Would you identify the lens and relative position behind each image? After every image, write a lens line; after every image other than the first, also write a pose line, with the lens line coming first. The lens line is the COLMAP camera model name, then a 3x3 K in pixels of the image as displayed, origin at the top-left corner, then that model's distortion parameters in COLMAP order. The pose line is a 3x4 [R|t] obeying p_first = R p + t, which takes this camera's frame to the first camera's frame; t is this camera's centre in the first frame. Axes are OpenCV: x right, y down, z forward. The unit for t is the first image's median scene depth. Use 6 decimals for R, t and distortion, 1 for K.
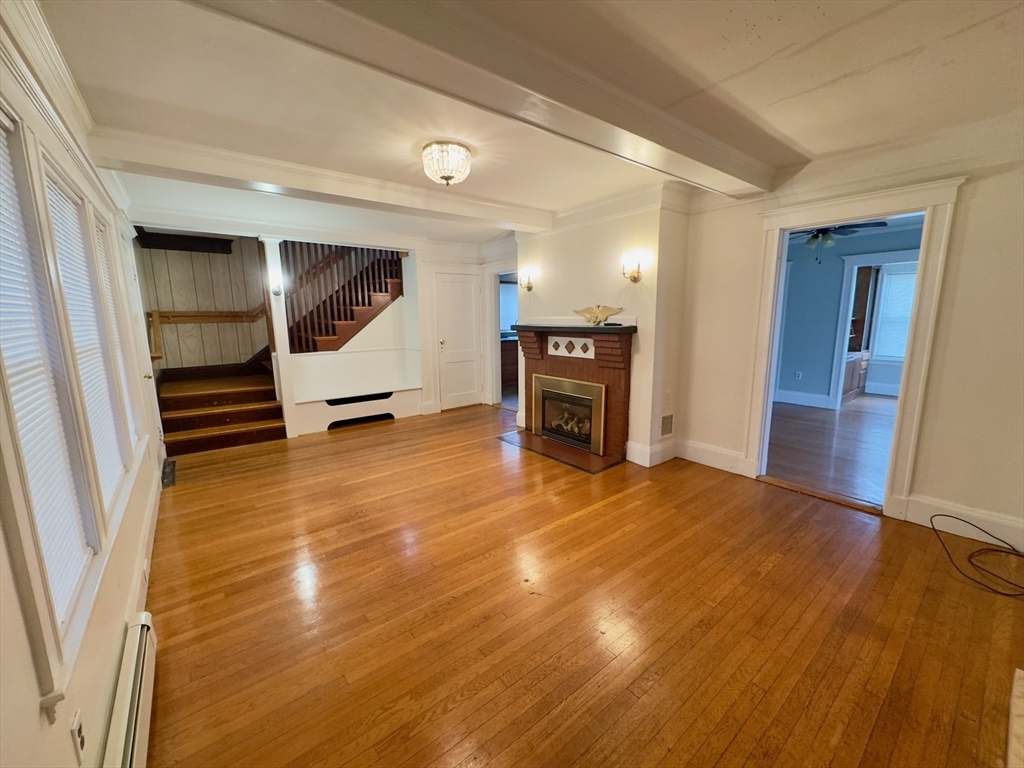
lens RADIAL K [[407.2, 0, 511.4], [0, 407.2, 382.3], [0, 0, 1]] dist [-0.001399, -0.000354]
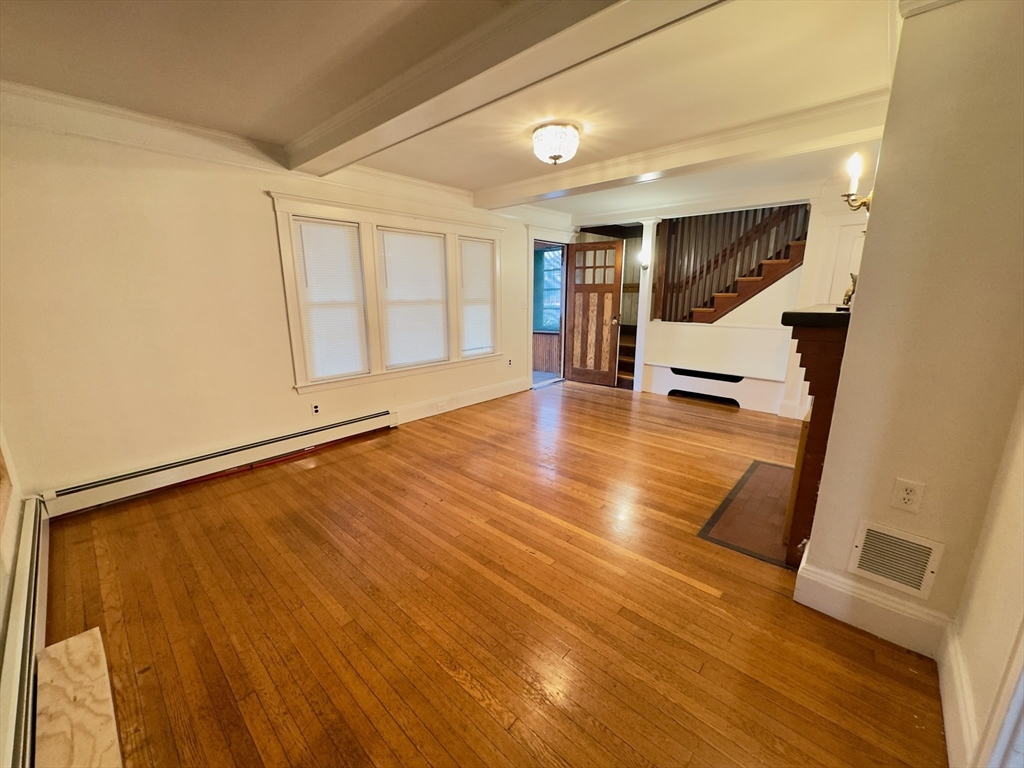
lens RADIAL K [[407.2, 0, 511.4], [0, 407.2, 382.3], [0, 0, 1]] dist [-0.001399, -0.000354]
pose [[0.159968, 0.228803, -0.960239, 0.928261], [-0.161244, 0.965757, 0.203256, -0.123624], [0.973864, 0.122319, 0.191383, 0.712928]]
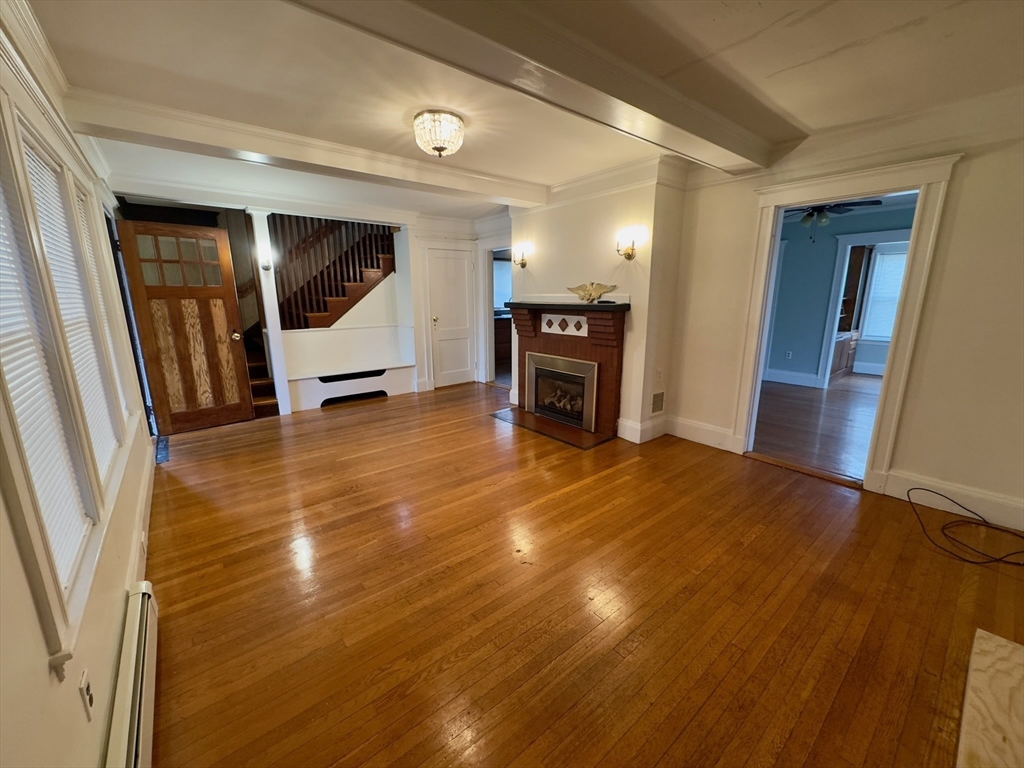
lens RADIAL K [[407.2, 0, 511.4], [0, 407.2, 382.3], [0, 0, 1]] dist [-0.001399, -0.000354]
pose [[0.999861, 0.003730, 0.016268, 0.000581], [-0.004563, 0.998663, 0.051498, 0.005435], [-0.016054, -0.051566, 0.998541, -0.006224]]
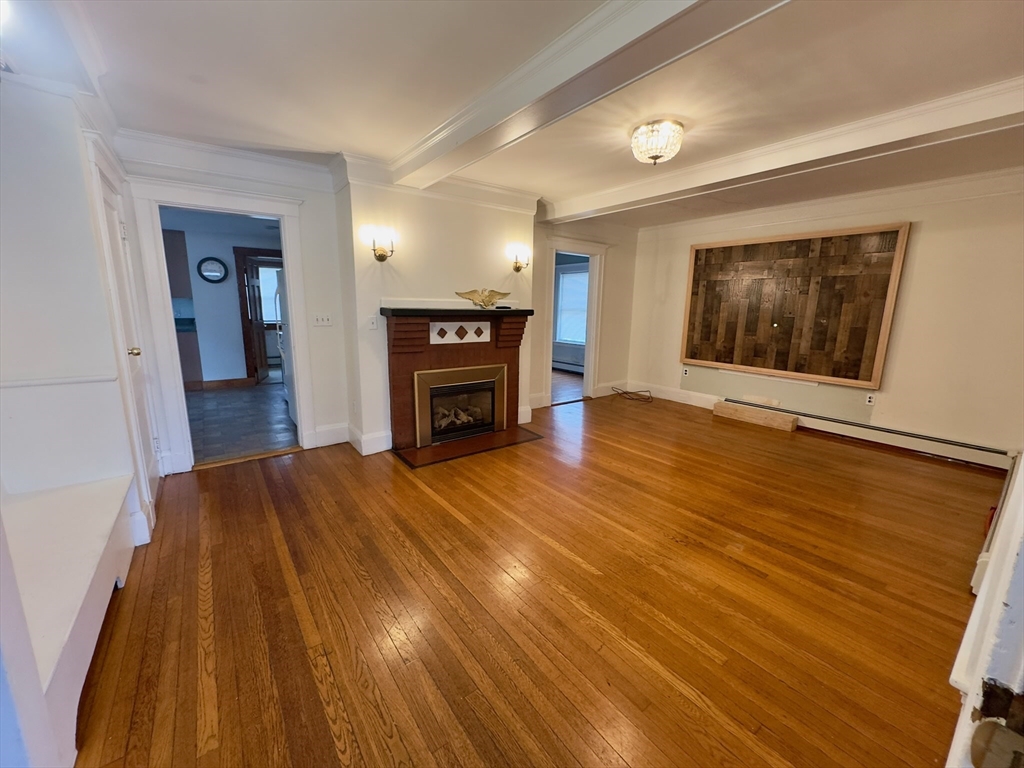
lens RADIAL K [[407.2, 0, 511.4], [0, 407.2, 382.3], [0, 0, 1]] dist [-0.001399, -0.000354]
pose [[0.032601, -0.175866, 0.983874, -1.173641], [0.146929, 0.974546, 0.169330, -0.175902], [-0.988610, 0.139039, 0.057611, 1.289949]]
